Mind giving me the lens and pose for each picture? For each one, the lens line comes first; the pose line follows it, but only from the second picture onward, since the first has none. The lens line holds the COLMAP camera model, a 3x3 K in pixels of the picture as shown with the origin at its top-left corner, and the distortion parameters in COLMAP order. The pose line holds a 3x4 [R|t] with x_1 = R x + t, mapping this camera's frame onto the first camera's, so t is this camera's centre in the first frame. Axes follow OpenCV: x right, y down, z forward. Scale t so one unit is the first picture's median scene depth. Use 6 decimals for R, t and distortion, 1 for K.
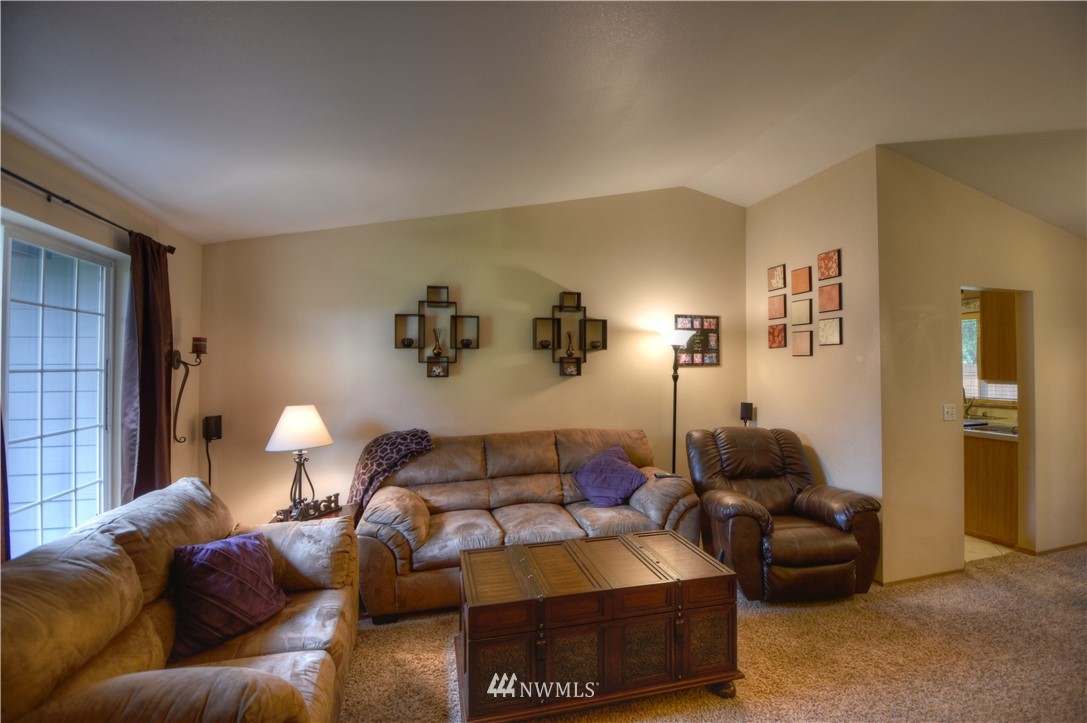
lens RADIAL K [[487.2, 0, 561.5], [0, 487.2, 356.5], [0, 0, 1]] dist [-0.004202, -0.010750]
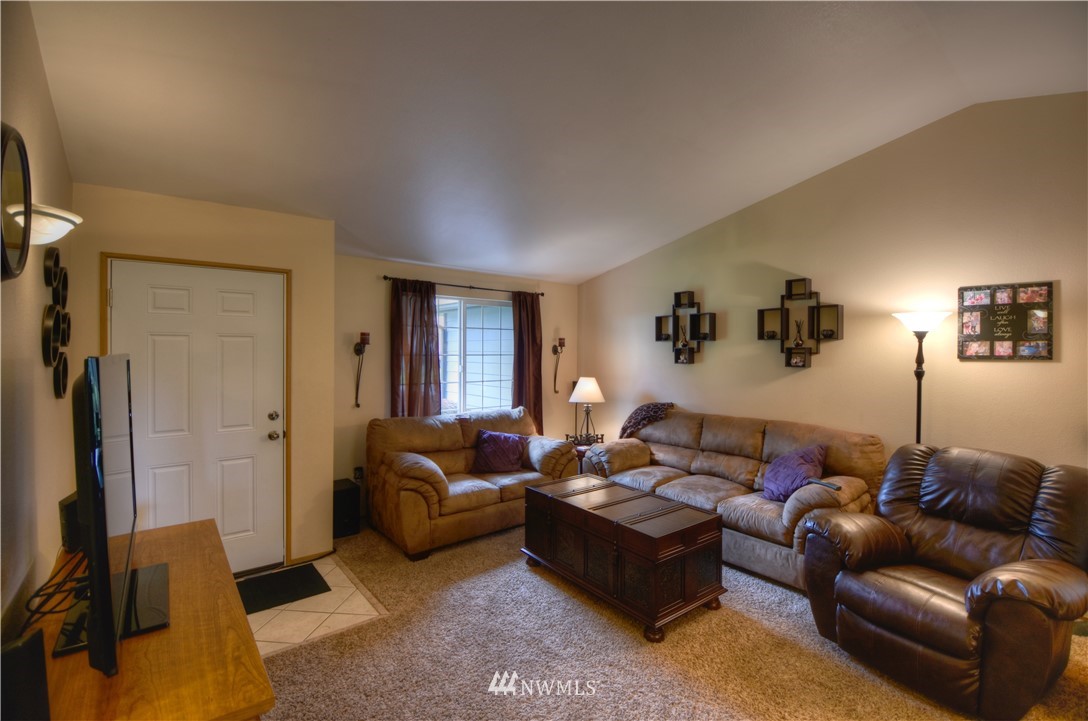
lens RADIAL K [[487.6, 0, 554.9], [0, 487.6, 353.8], [0, 0, 1]] dist [-0.004202, -0.010750]
pose [[0.385207, 0.009399, -0.922782, 0.716925], [0.007469, 0.999884, 0.013302, -0.002648], [0.922800, -0.012016, 0.385092, 0.190629]]
